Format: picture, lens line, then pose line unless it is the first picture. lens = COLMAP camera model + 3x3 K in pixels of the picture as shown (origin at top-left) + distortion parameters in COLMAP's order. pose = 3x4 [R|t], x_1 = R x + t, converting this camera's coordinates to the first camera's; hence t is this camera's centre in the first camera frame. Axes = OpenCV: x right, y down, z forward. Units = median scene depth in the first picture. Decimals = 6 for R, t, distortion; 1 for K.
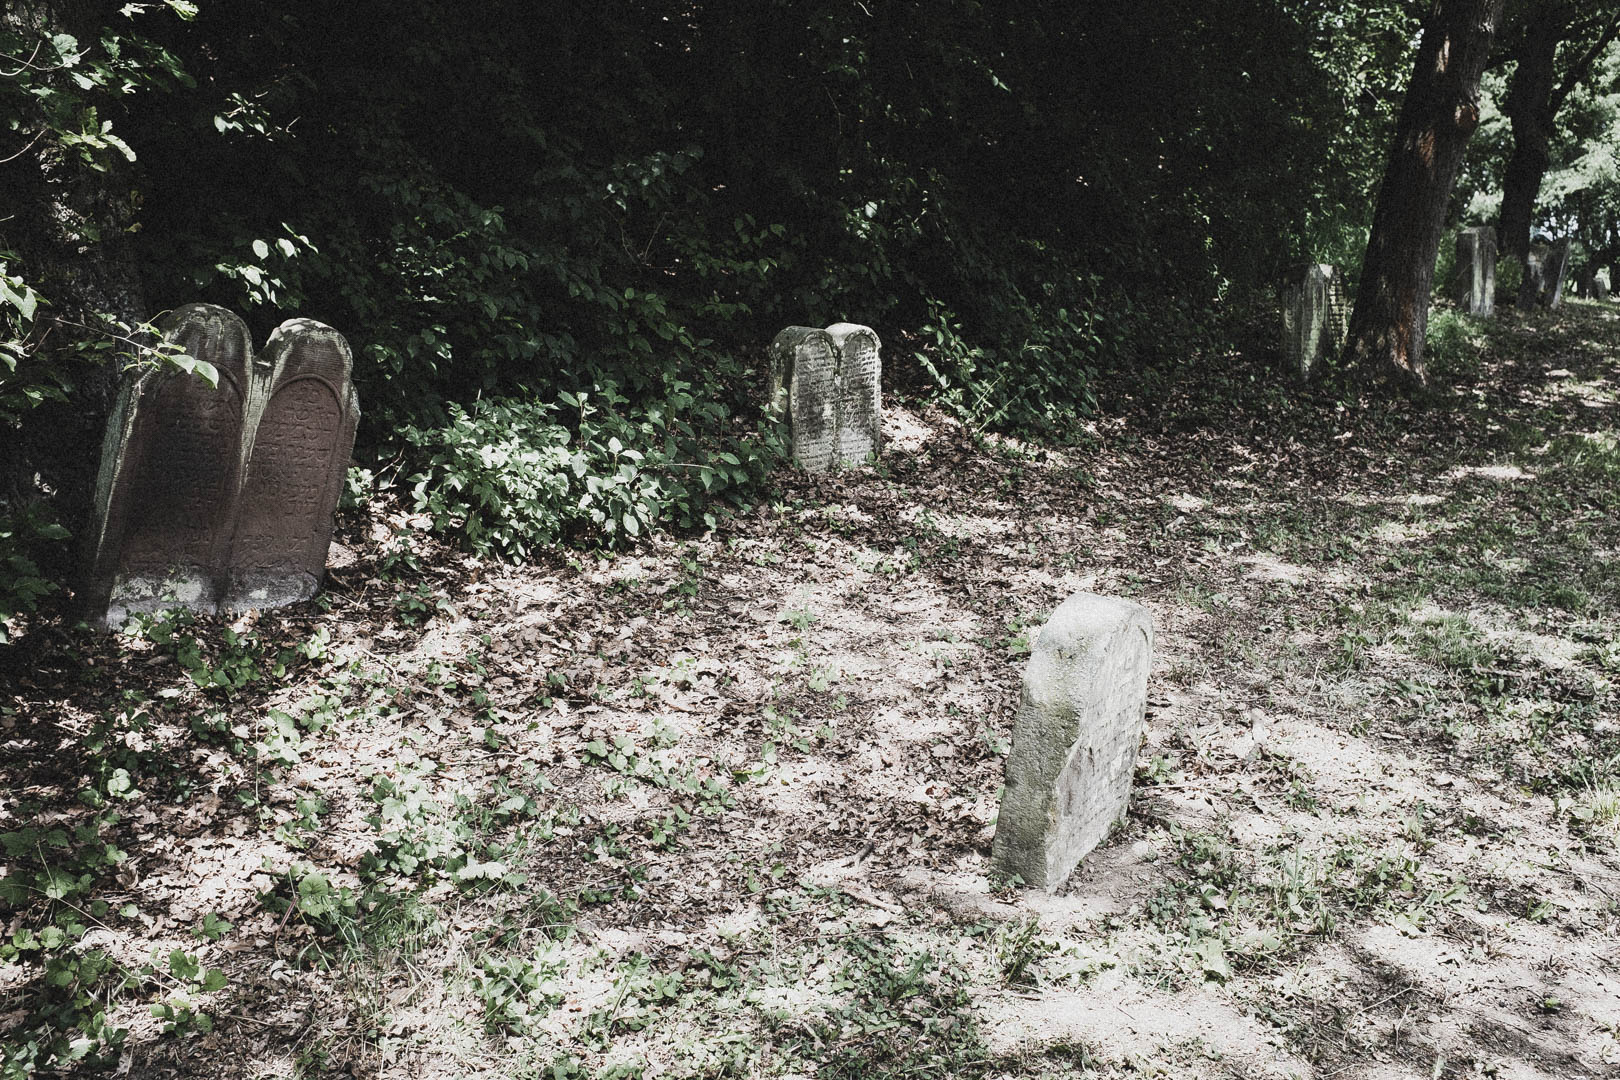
lens RADIAL K [[1626.5, 0, 810.9], [0, 1626.5, 544.2], [0, 0, 1]] dist [-0.060489, 0.000000]
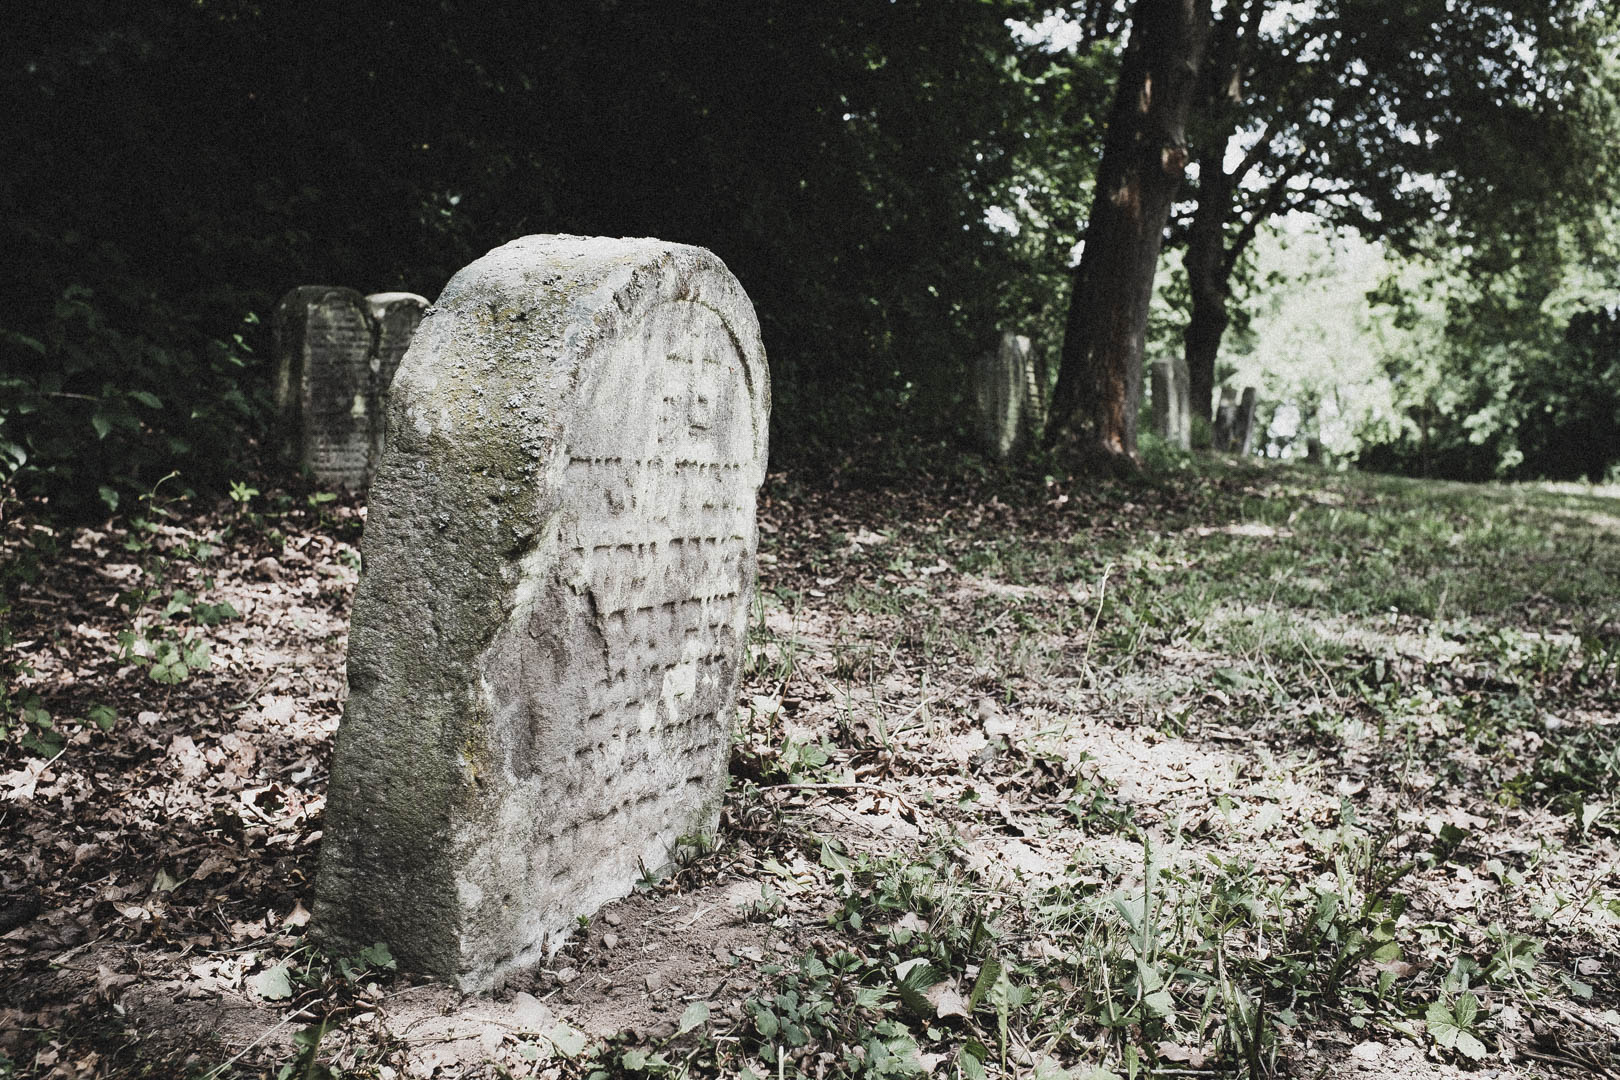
lens RADIAL K [[1626.5, 0, 805.6], [0, 1626.5, 535.4], [0, 0, 1]] dist [-0.060489, 0.000000]
pose [[0.982799, 0.006113, 0.184578, 0.132451], [0.021121, 0.989174, -0.145216, 0.146400], [-0.183468, 0.146617, 0.972030, 0.548447]]
